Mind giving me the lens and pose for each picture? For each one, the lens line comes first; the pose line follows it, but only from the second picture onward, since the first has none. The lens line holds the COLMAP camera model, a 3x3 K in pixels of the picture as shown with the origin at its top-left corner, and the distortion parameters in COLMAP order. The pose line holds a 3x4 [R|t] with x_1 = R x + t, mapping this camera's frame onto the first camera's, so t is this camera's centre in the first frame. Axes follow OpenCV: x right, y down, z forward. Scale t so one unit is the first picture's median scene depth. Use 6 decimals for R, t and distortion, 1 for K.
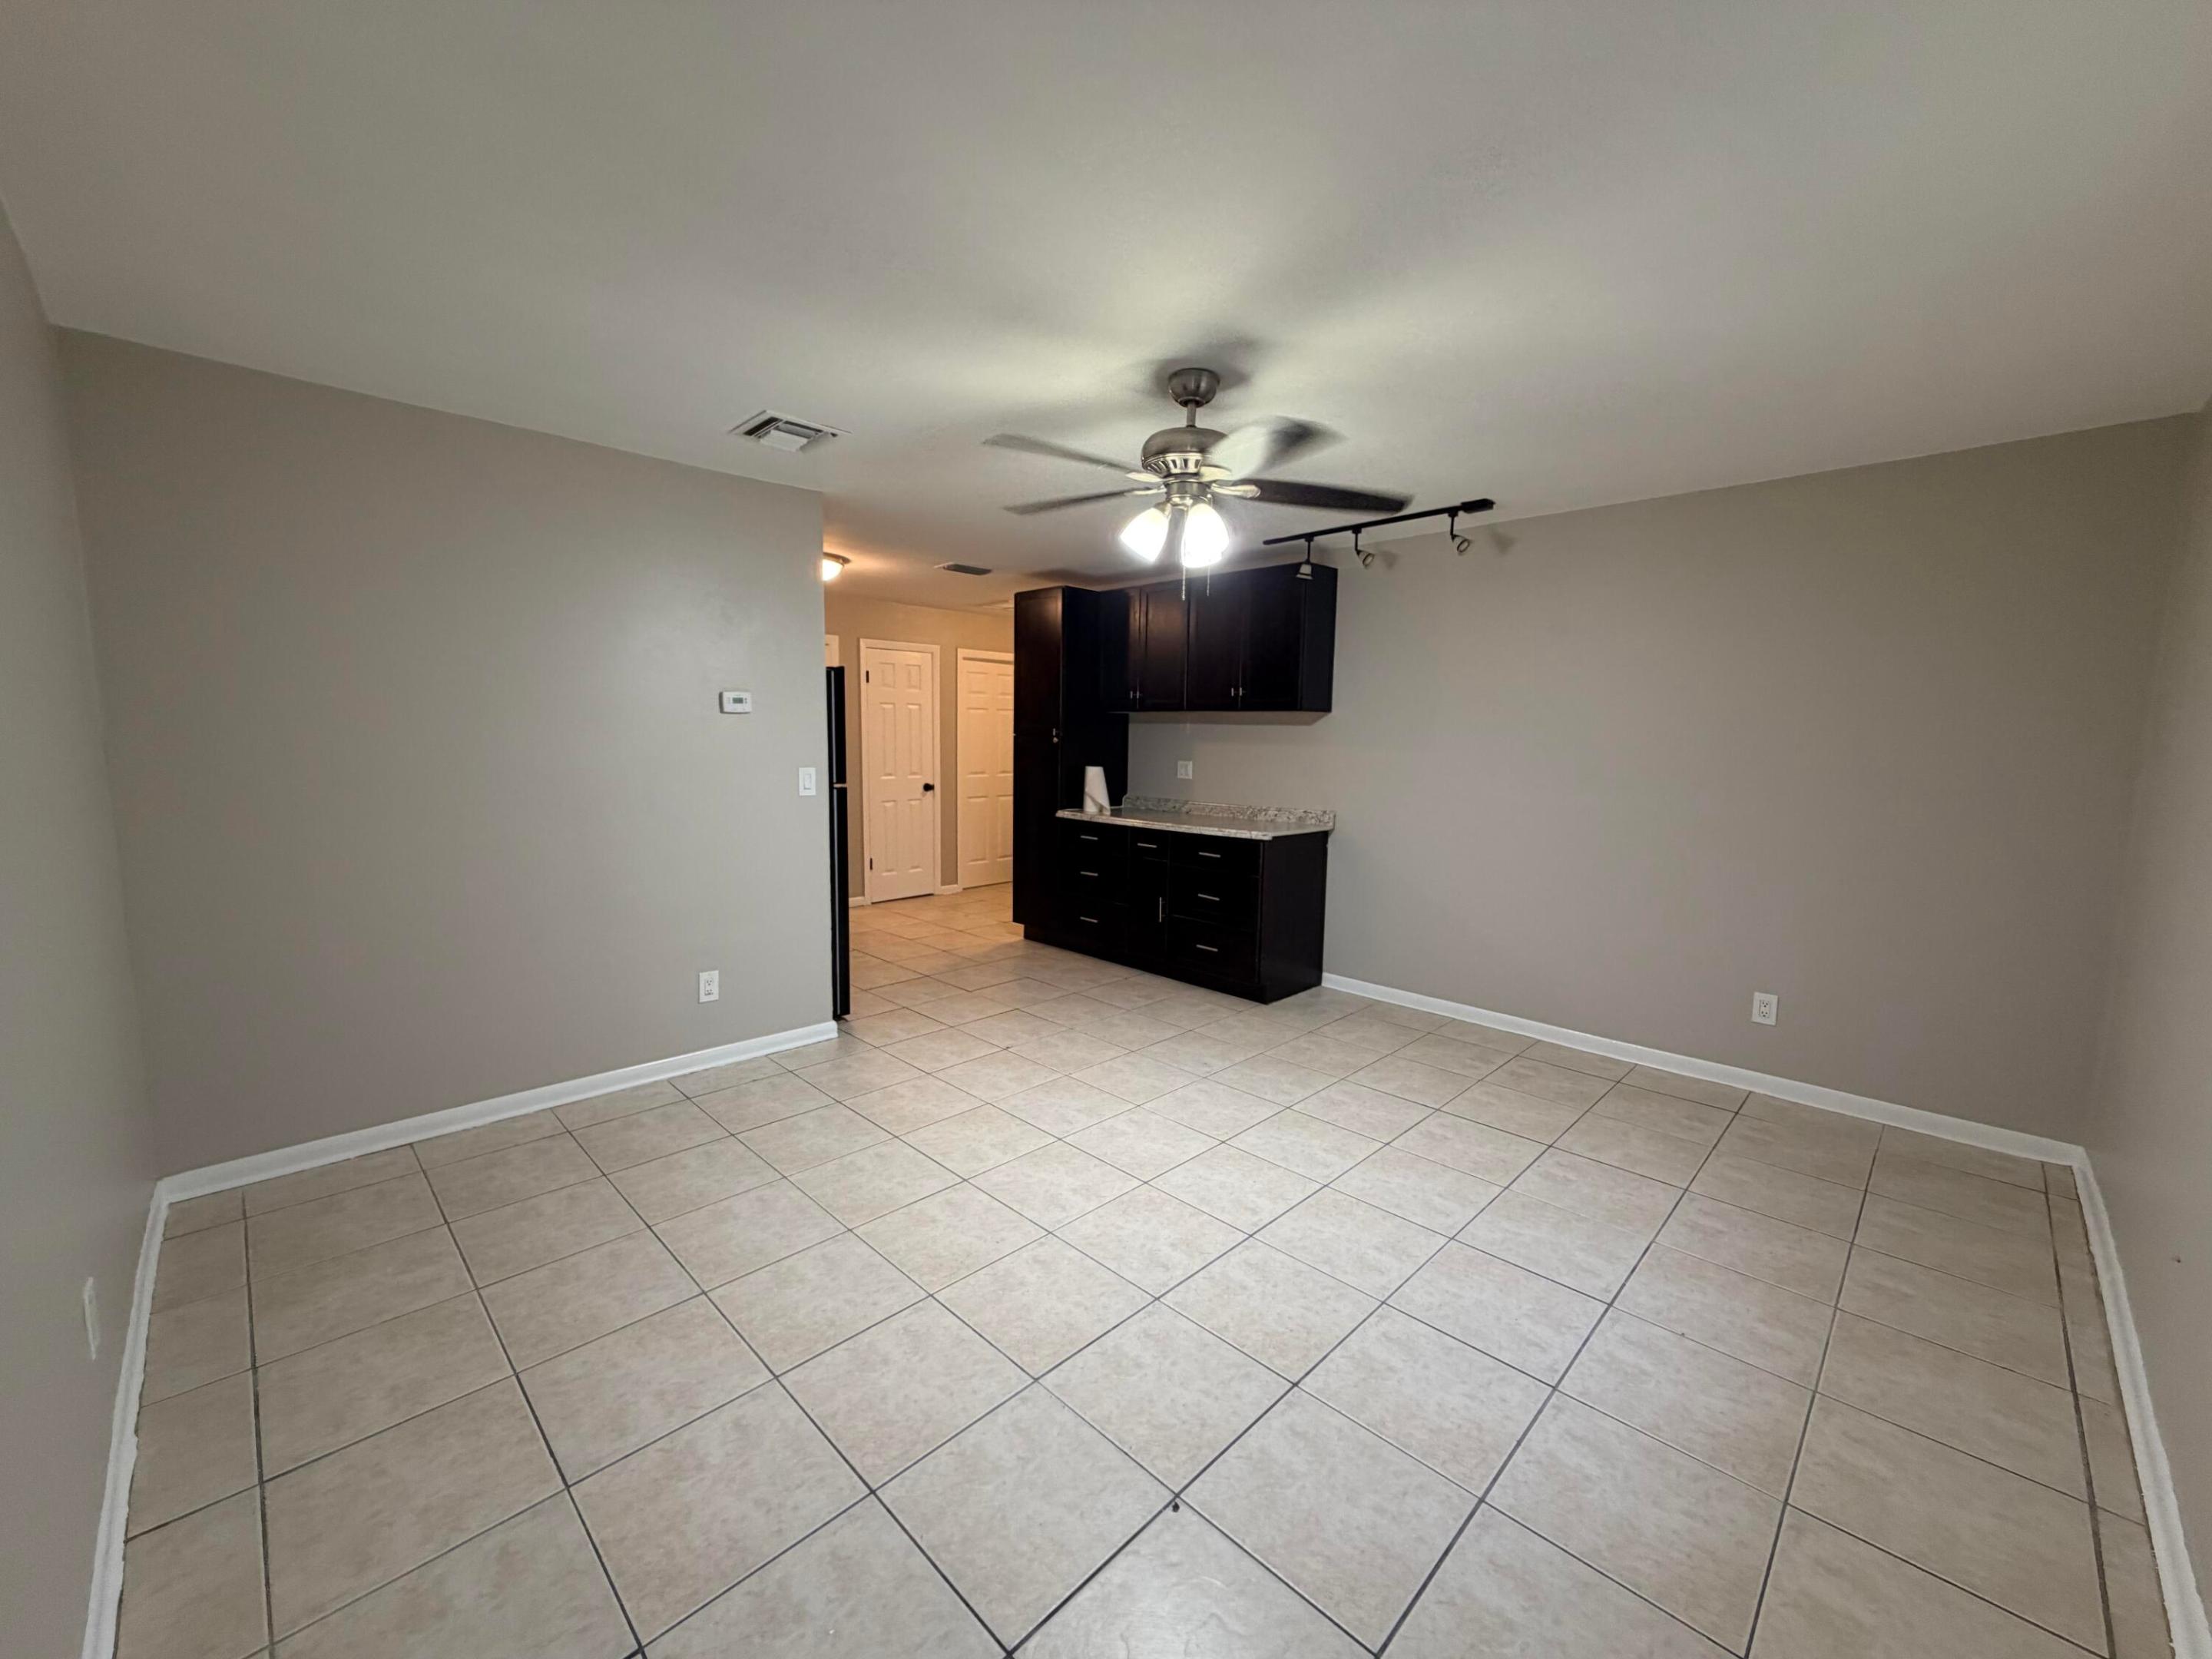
lens RADIAL K [[875.4, 0, 1083.5], [0, 875.4, 848.4], [0, 0, 1]] dist [0.006519, 0.000436]
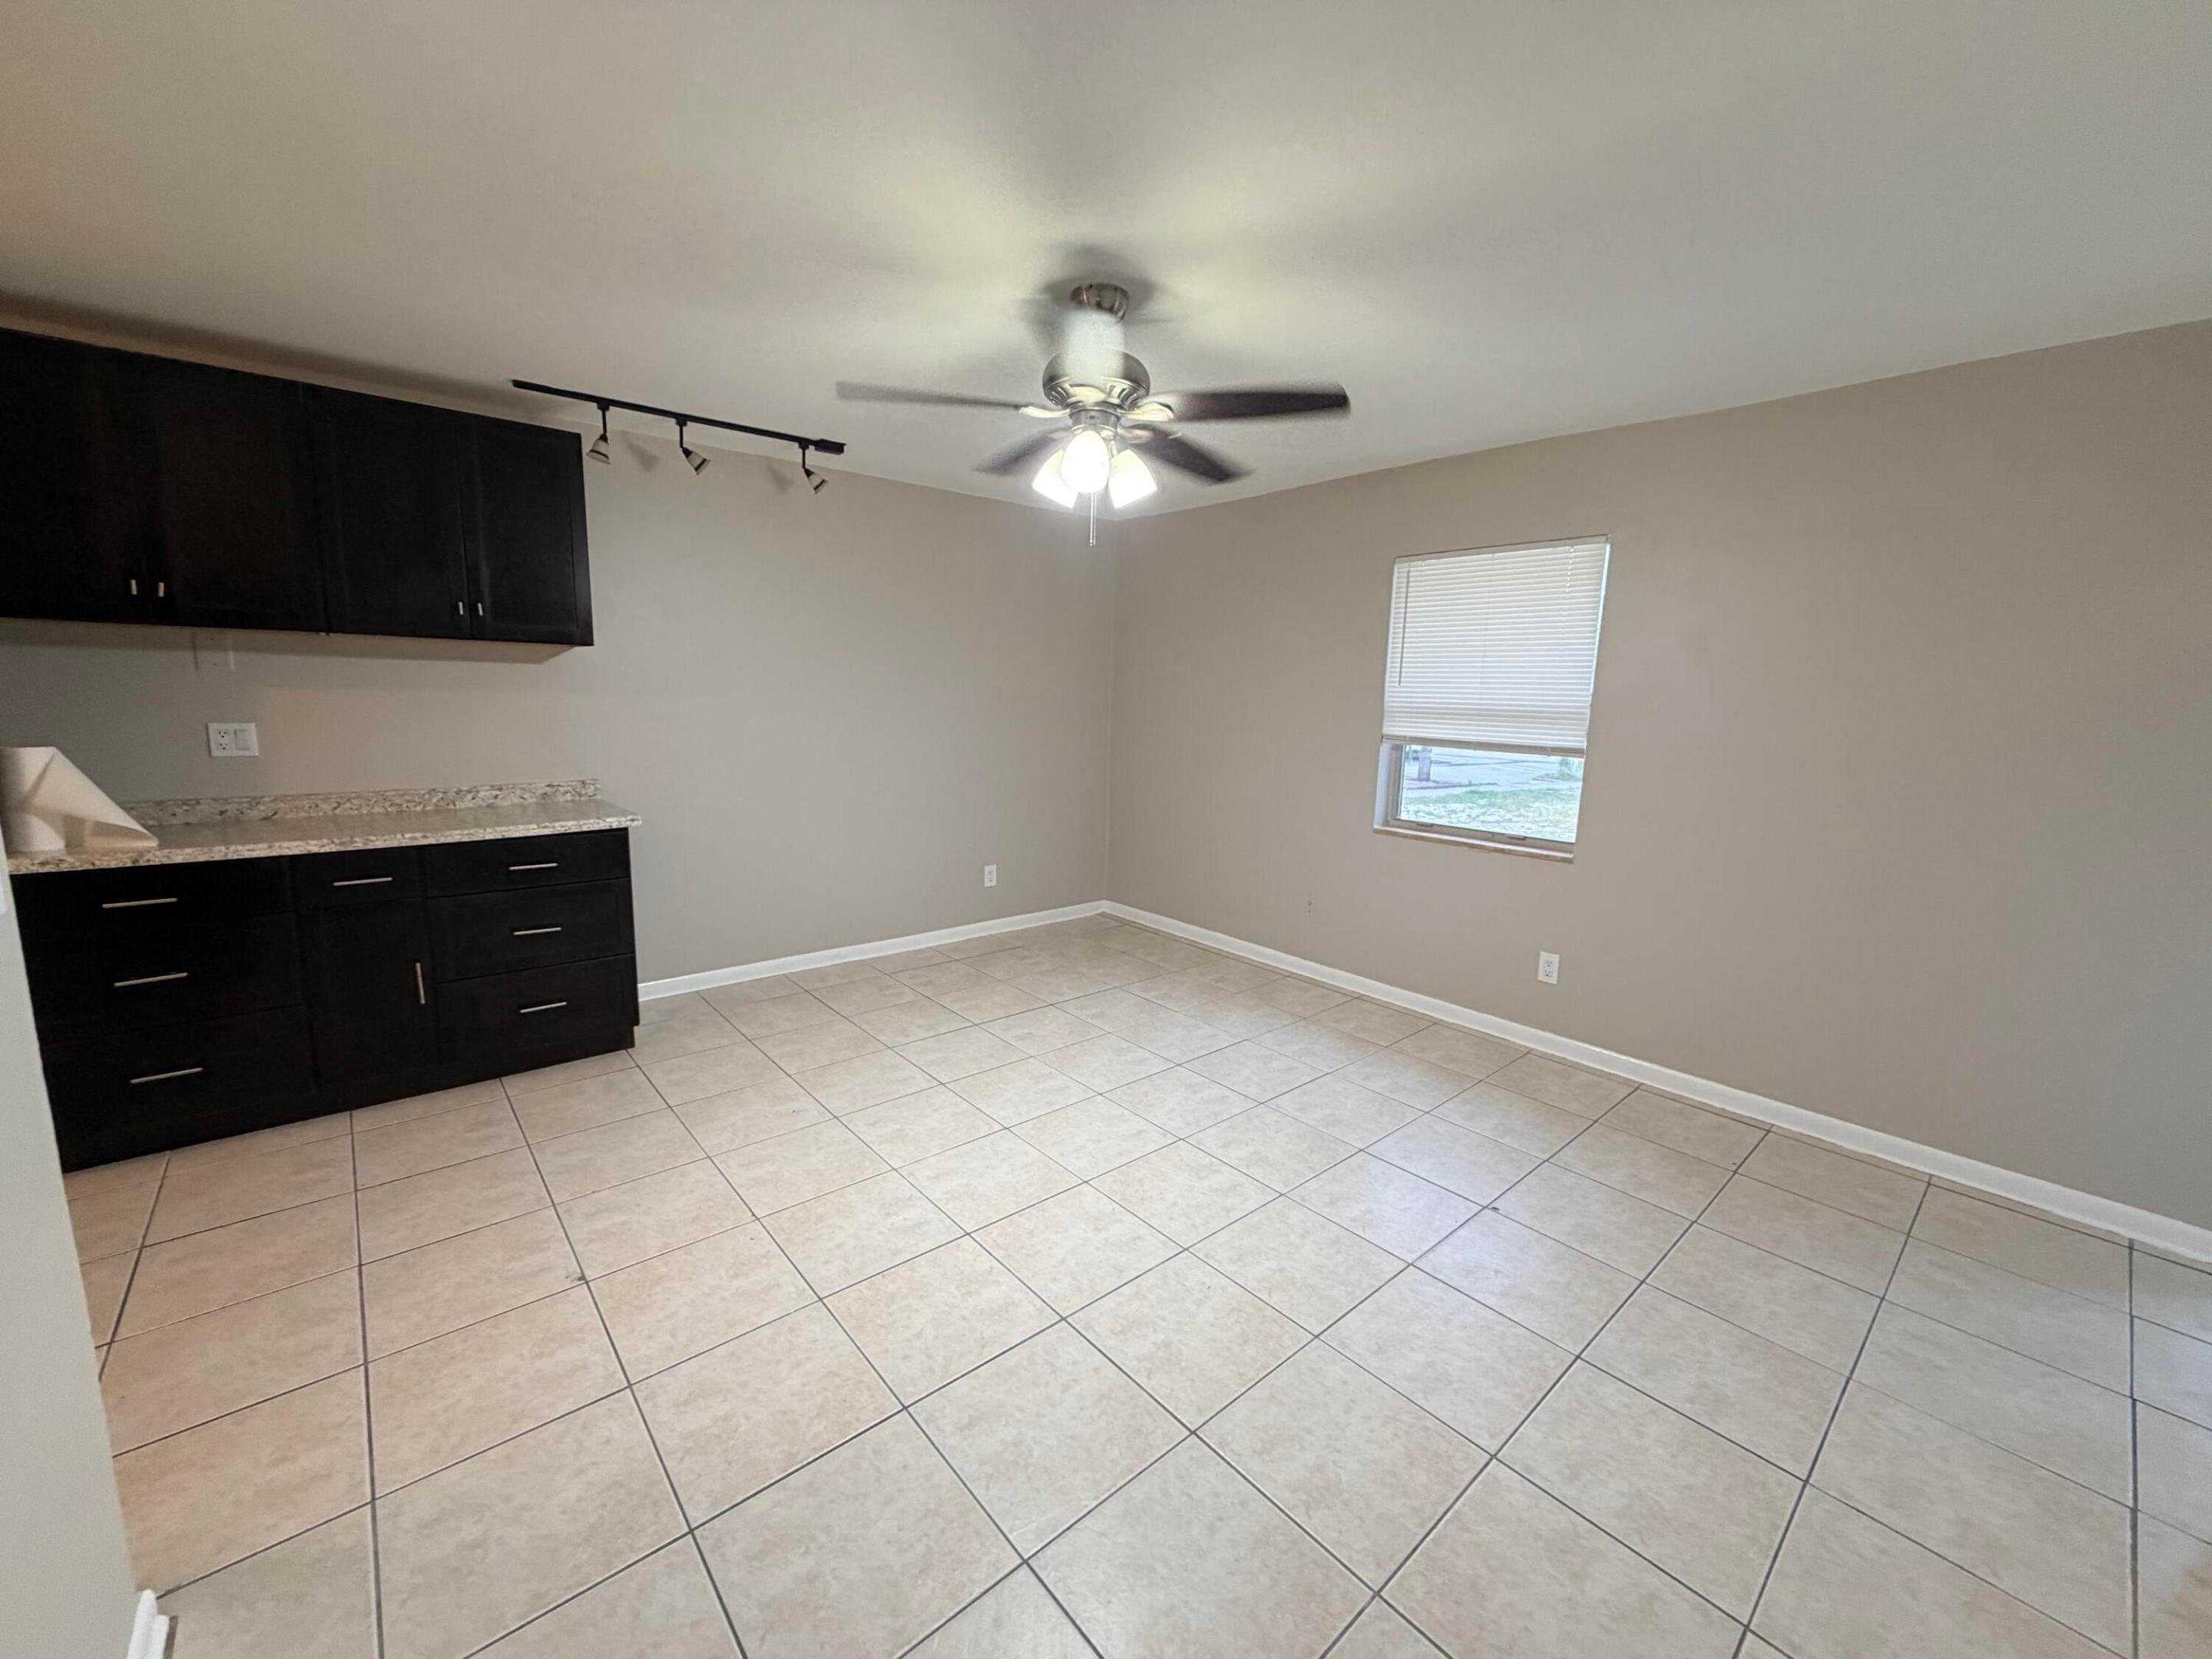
lens RADIAL K [[875.4, 0, 1113.5], [0, 875.4, 853.6], [0, 0, 1]] dist [0.006519, 0.000436]
pose [[0.056711, -0.197330, 0.978695, -0.582148], [0.107227, 0.975807, 0.190535, -0.100447], [-0.992616, 0.094137, 0.076498, 0.656177]]
